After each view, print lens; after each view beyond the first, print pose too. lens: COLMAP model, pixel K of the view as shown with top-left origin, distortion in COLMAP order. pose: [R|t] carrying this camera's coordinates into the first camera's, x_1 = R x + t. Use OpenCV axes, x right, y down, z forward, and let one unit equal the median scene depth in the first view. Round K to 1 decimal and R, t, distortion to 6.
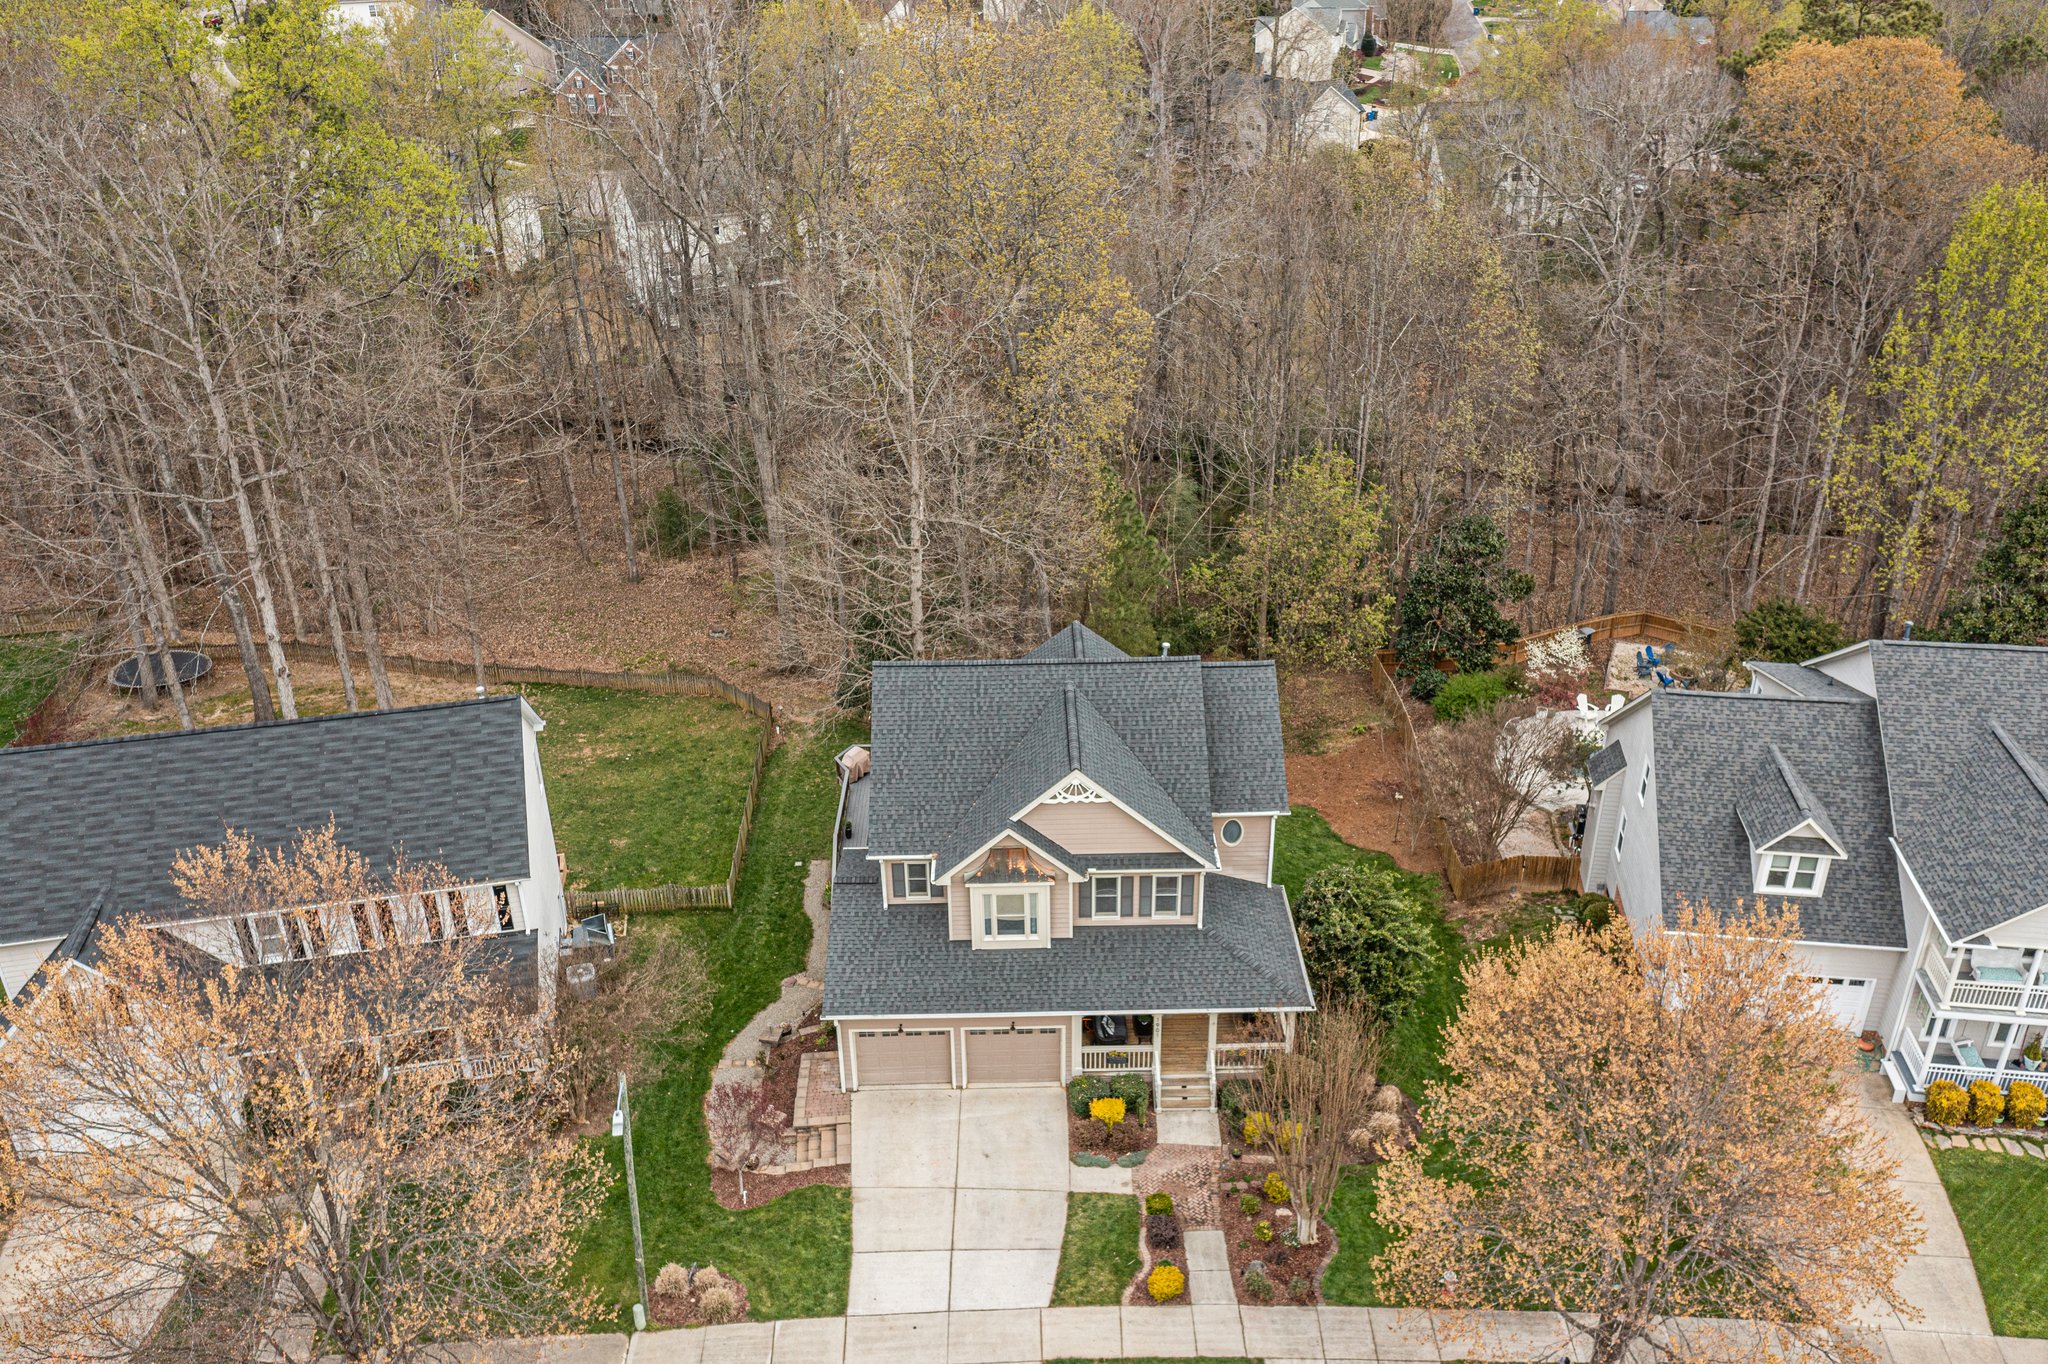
lens RADIAL K [[1637.6, 0, 1029.8], [0, 1637.6, 684.9], [0, 0, 1]] dist [-0.005480, 0.000819]
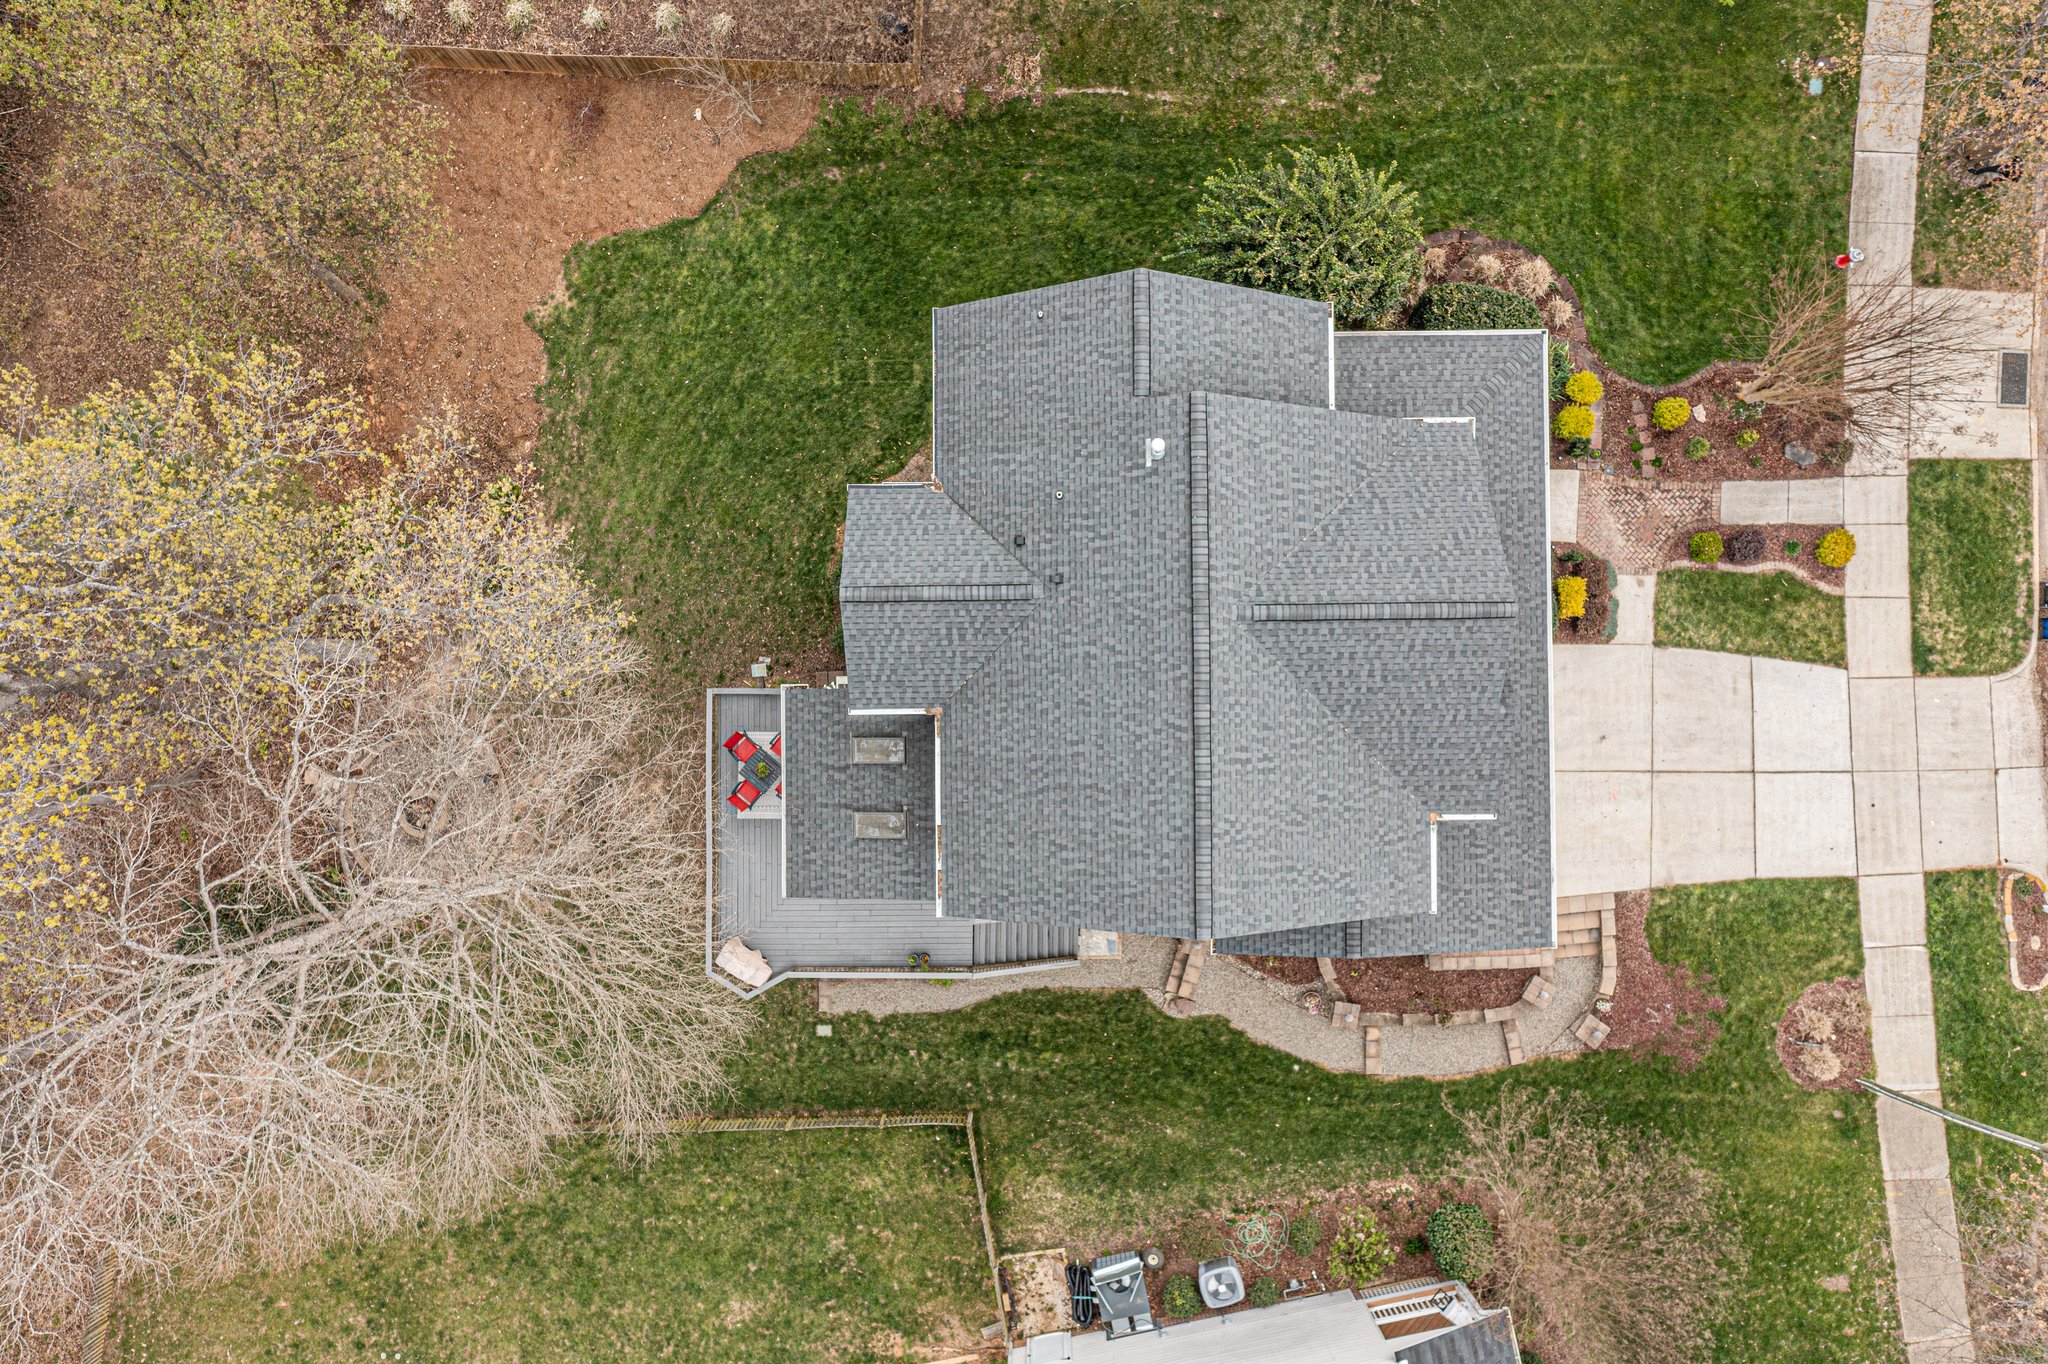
lens RADIAL K [[1627.9, 0, 1024.0], [0, 1627.9, 682.0], [0, 0, 1]] dist [0.002817, -0.000388]
pose [[0.005027, -0.999679, 0.024838, -0.018972], [0.473527, 0.024257, 0.880445, -0.607174], [-0.880765, 0.007335, 0.473497, 0.829248]]
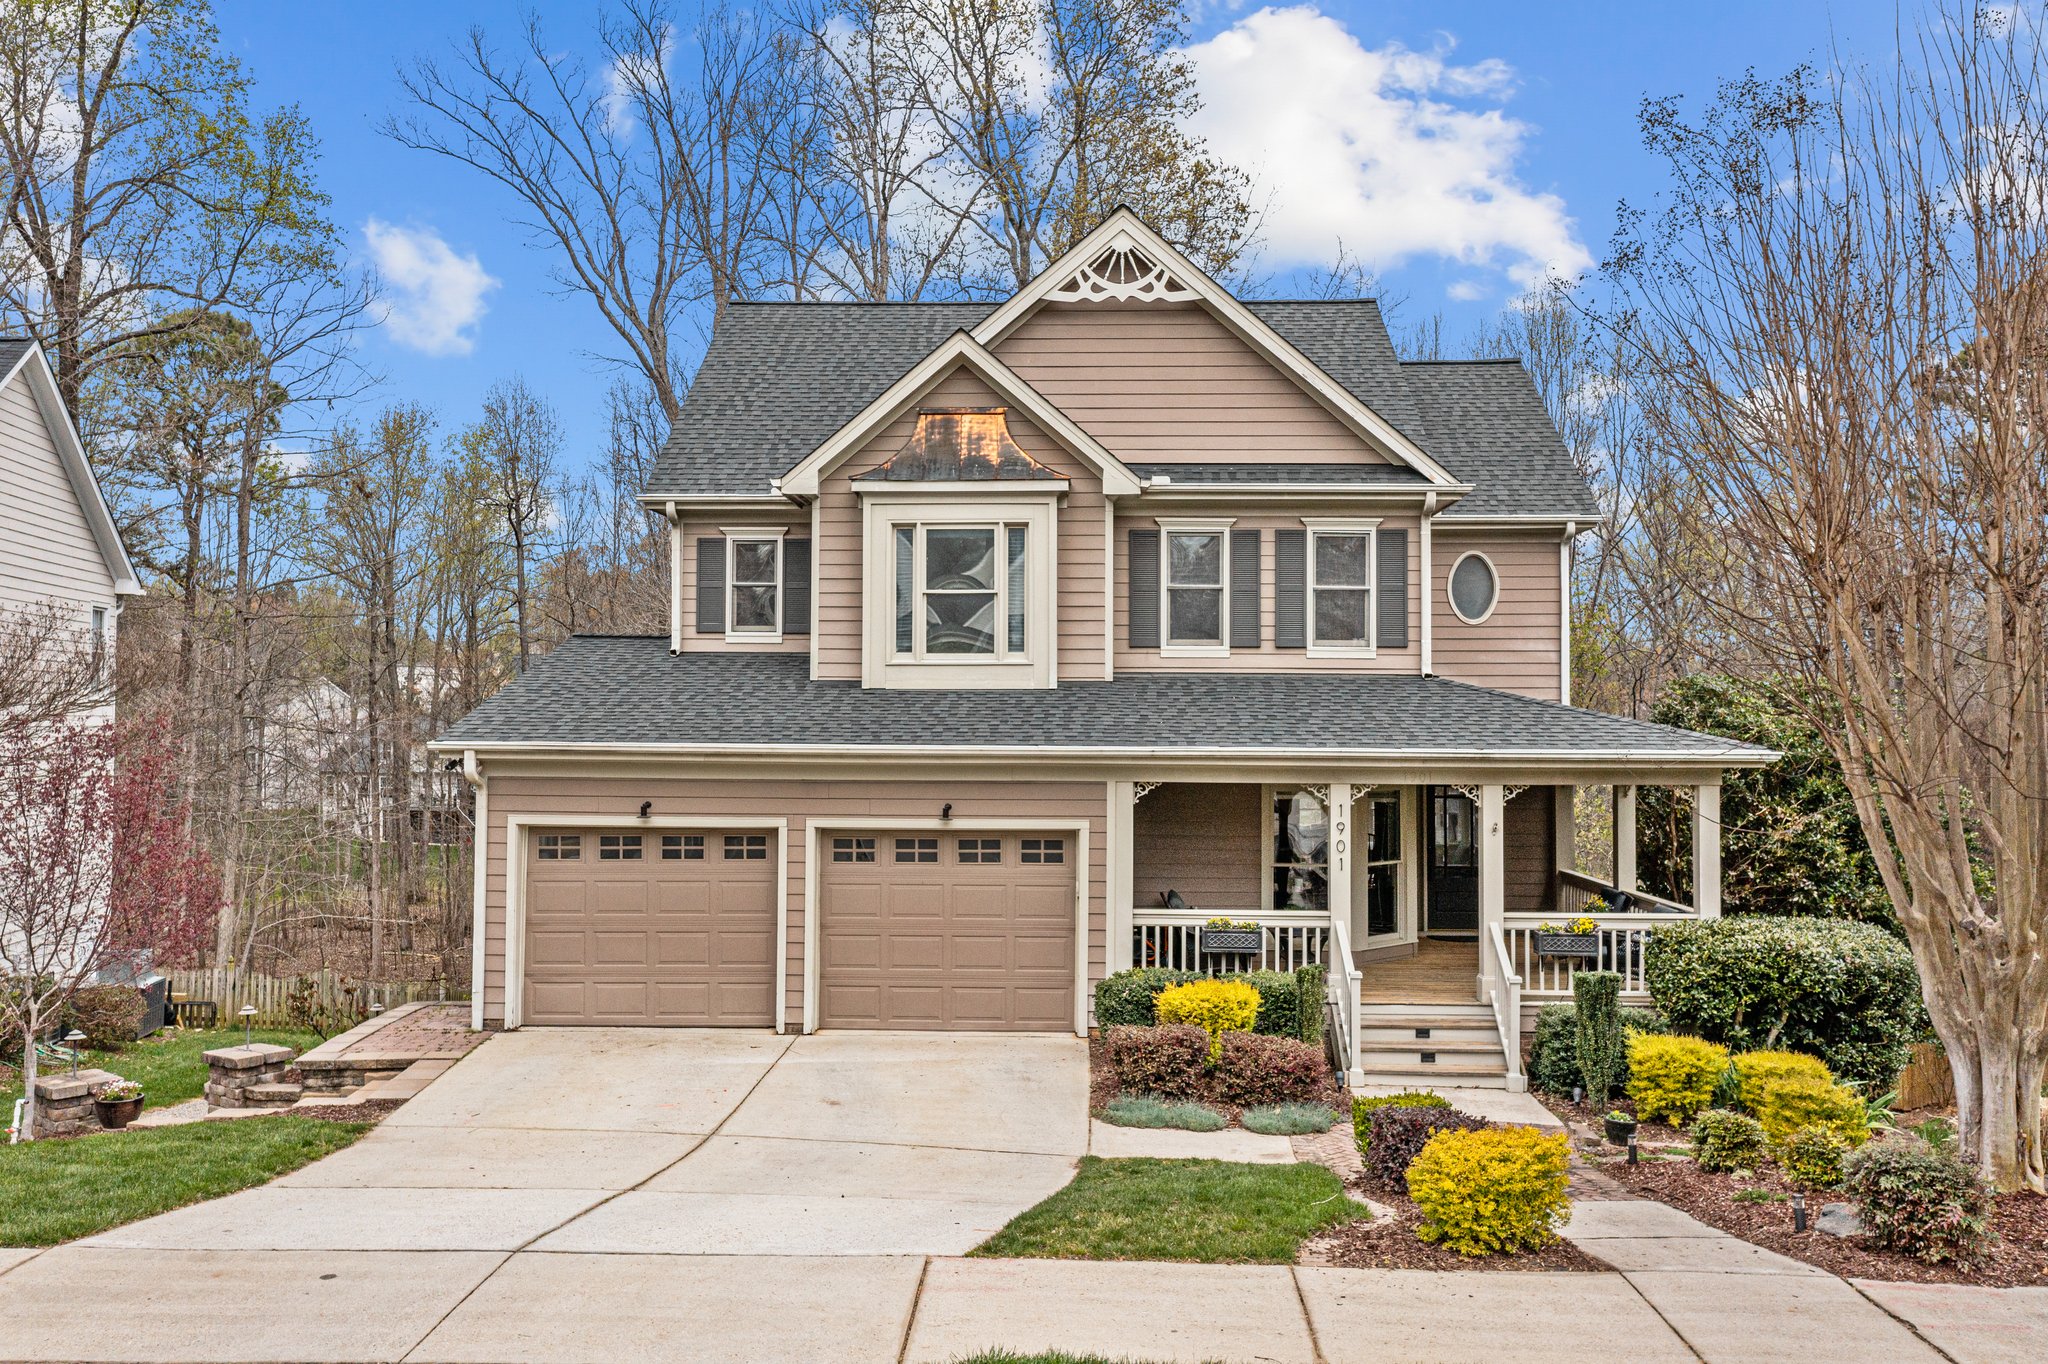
lens RADIAL K [[1637.6, 0, 1029.8], [0, 1637.6, 684.9], [0, 0, 1]] dist [-0.005480, 0.000819]
pose [[0.998810, 0.016820, -0.045773, 0.024551], [-0.037244, 0.869020, -0.493373, 0.360355], [0.031479, 0.494490, 0.868613, 0.658065]]
